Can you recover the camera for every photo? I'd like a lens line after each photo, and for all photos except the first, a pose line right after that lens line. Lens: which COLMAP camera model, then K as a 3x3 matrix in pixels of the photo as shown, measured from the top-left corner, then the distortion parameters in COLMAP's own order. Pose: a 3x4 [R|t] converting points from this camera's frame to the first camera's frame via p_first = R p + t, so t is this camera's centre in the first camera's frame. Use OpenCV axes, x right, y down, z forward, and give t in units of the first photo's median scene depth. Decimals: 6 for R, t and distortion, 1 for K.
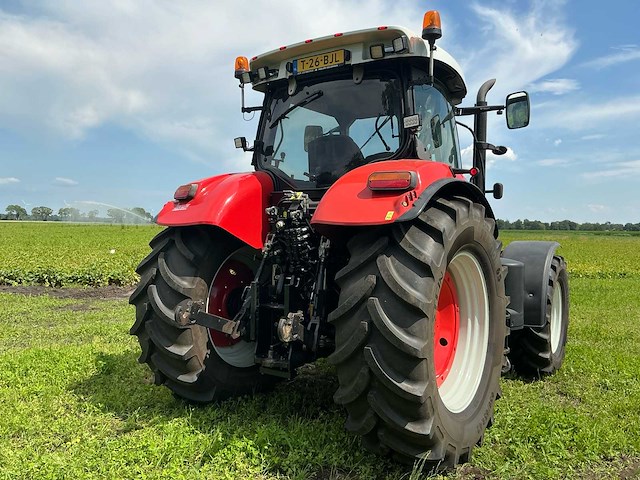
lens RADIAL K [[537.5, 0, 320.0], [0, 537.5, 240.0], [0, 0, 1]] dist [0.148798, -0.291768]
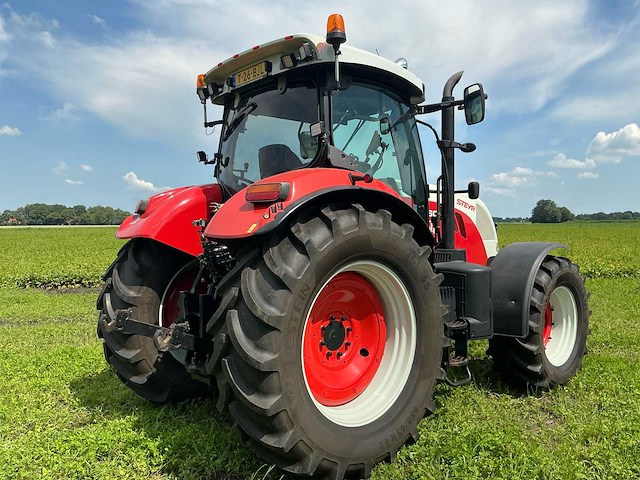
lens RADIAL K [[537.5, 0, 320.0], [0, 537.5, 240.0], [0, 0, 1]] dist [0.148798, -0.291768]
pose [[0.969181, -0.021698, -0.245391, 0.374497], [0.023021, 0.999732, 0.002524, -0.017253], [0.245270, -0.008096, 0.969421, 0.040192]]
